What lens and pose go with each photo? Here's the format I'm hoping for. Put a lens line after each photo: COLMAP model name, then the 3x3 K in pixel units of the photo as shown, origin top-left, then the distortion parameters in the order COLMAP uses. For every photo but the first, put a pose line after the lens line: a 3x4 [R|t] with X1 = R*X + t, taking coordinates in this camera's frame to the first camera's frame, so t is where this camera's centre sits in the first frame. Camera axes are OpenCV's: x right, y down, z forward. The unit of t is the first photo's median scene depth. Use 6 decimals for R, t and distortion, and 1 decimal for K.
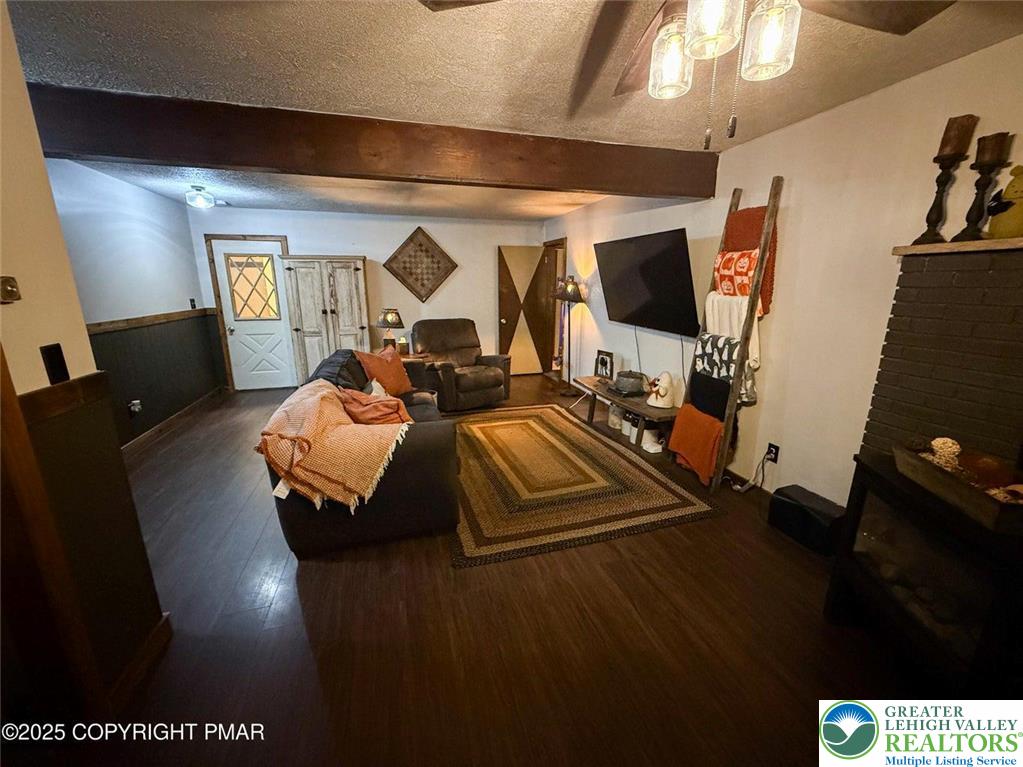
lens RADIAL K [[398.9, 0, 511.5], [0, 398.9, 383.5], [0, 0, 1]] dist [0.014022, 0.000218]
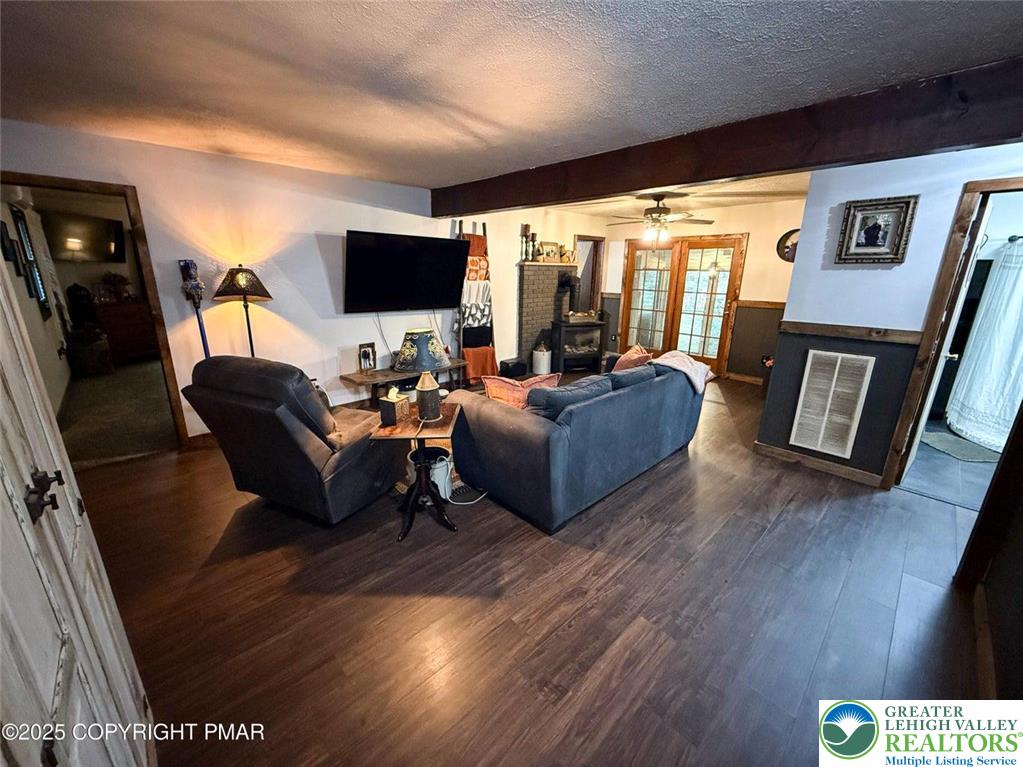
lens RADIAL K [[398.9, 0, 511.5], [0, 398.9, 383.5], [0, 0, 1]] dist [0.014022, 0.000218]
pose [[-0.436878, -0.251225, 0.863726, -1.238062], [0.209044, 0.905563, 0.369129, -0.436350], [-0.874893, 0.341821, -0.343104, 1.658493]]
